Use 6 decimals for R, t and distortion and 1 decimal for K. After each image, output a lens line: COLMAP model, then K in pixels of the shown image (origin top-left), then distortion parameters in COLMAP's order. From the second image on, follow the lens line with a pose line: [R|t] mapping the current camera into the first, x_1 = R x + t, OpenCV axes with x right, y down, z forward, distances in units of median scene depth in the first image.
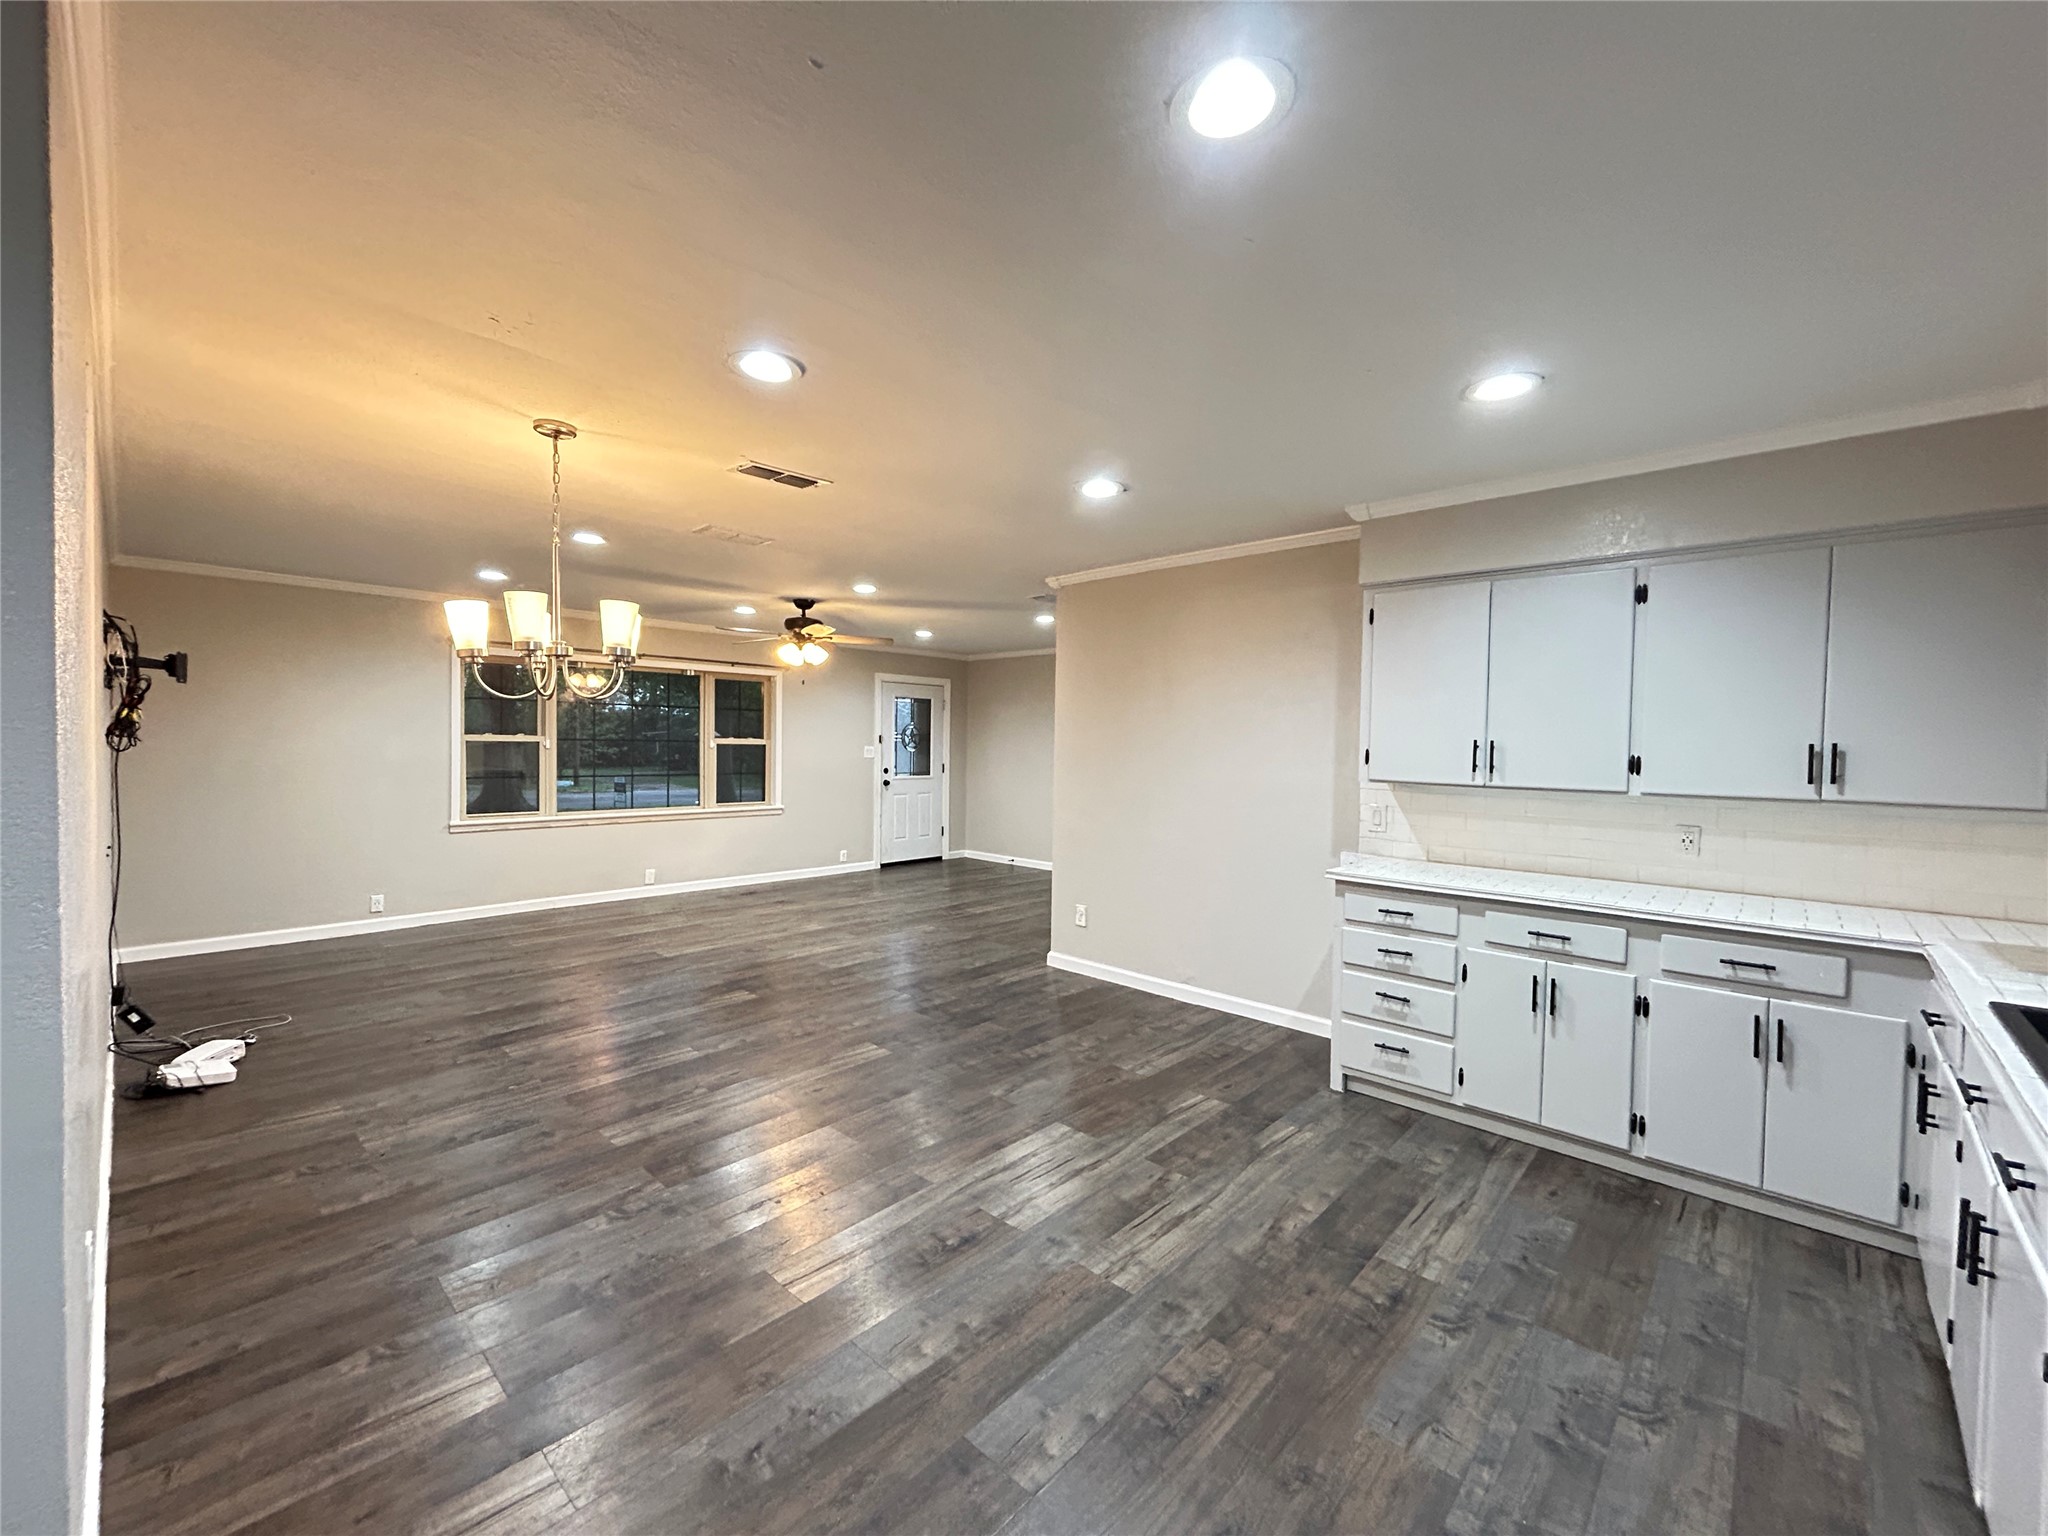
lens RADIAL K [[830.7, 0, 1022.1], [0, 830.7, 760.4], [0, 0, 1]] dist [-0.000821, 0.000025]
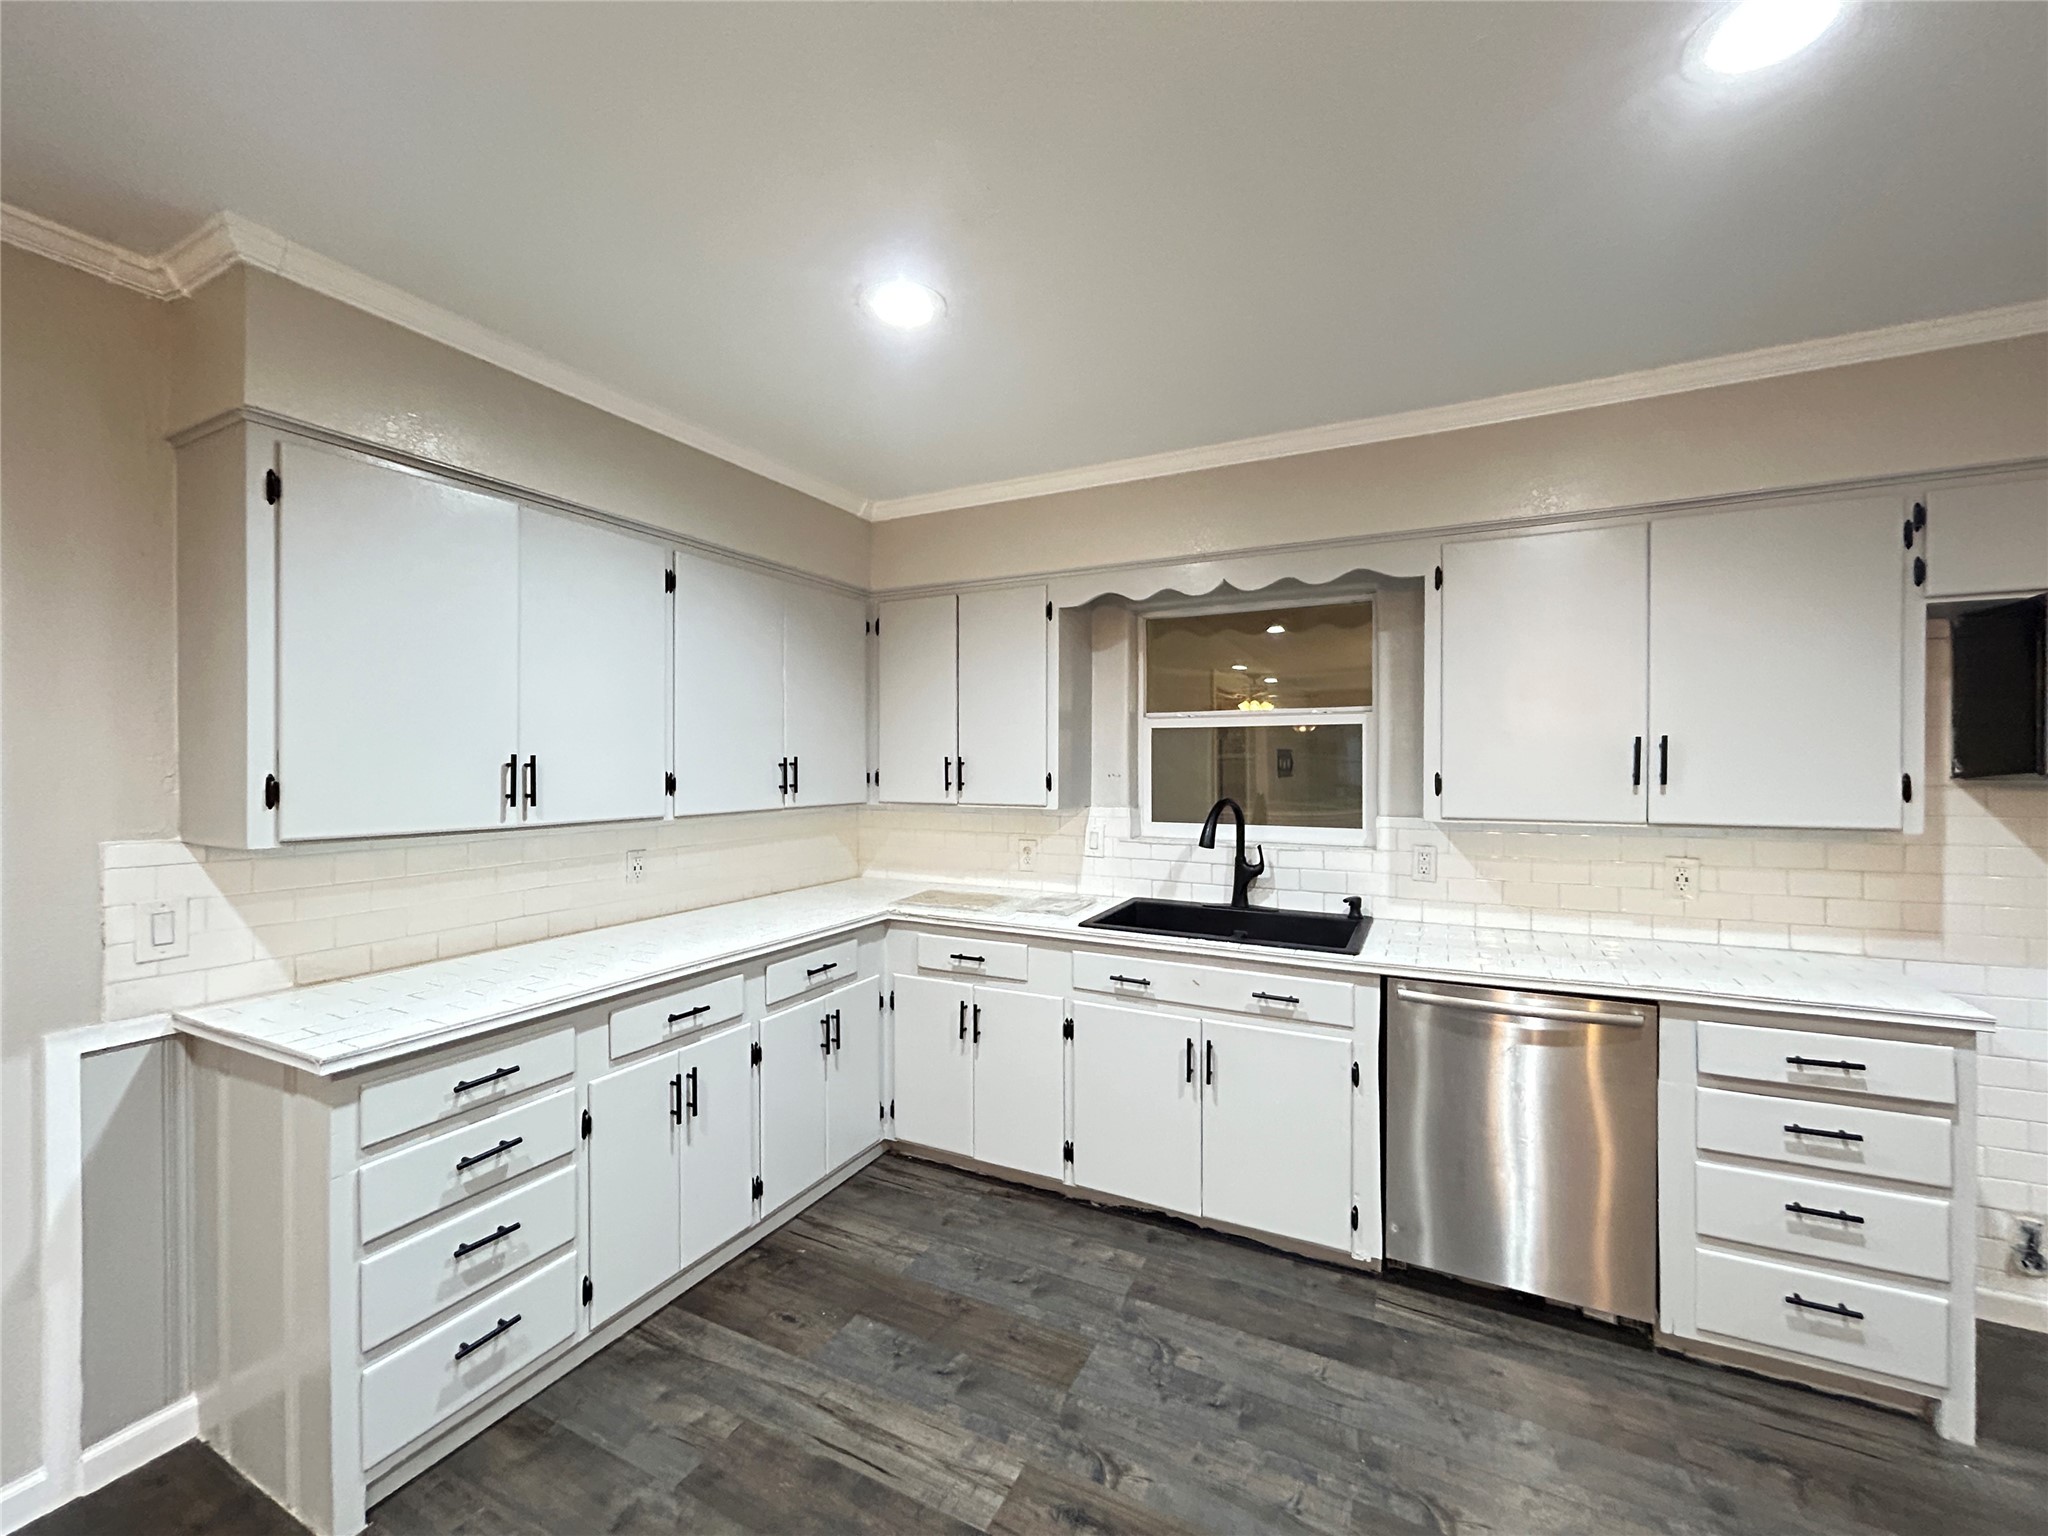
lens RADIAL K [[830.7, 0, 1018.8], [0, 830.7, 762.4], [0, 0, 1]] dist [-0.000821, 0.000025]
pose [[-0.275648, -0.014328, 0.961152, -0.156540], [0.020685, 0.999569, 0.020833, -0.024581], [-0.961036, 0.025624, -0.275232, 0.836108]]
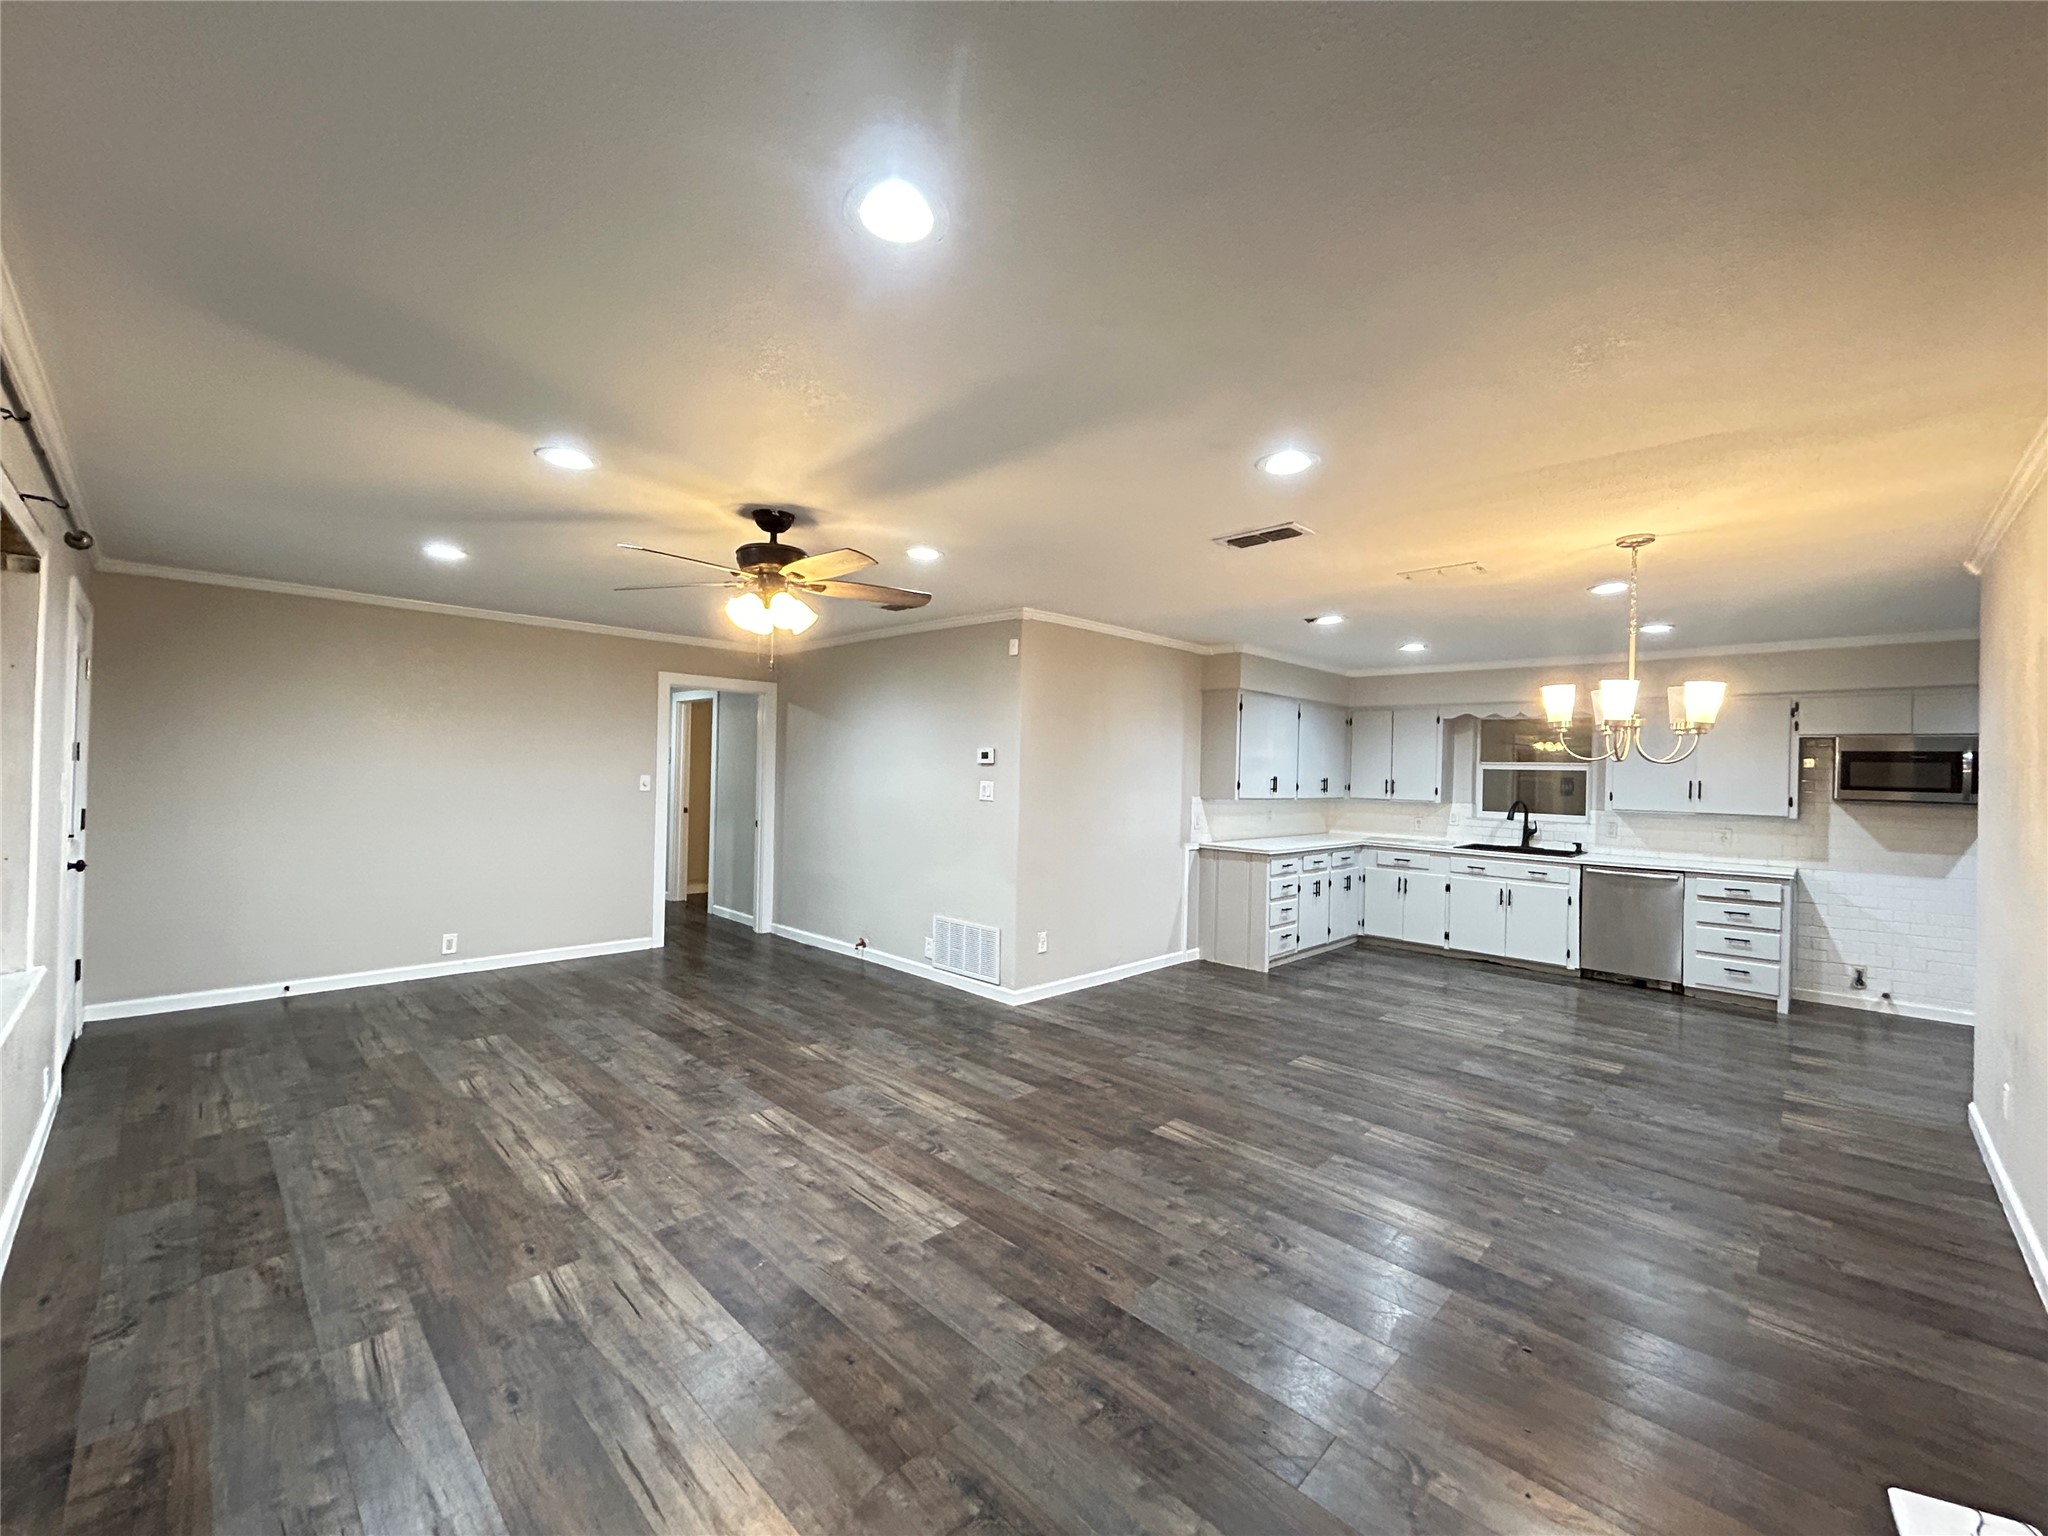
lens RADIAL K [[830.7, 0, 1023.1], [0, 830.7, 760.1], [0, 0, 1]] dist [-0.000821, 0.000025]
pose [[0.026043, 0.000031, 0.999661, -1.560737], [-0.001573, 0.999999, 0.000010, -0.065618], [-0.999660, -0.001572, 0.026043, 1.615500]]
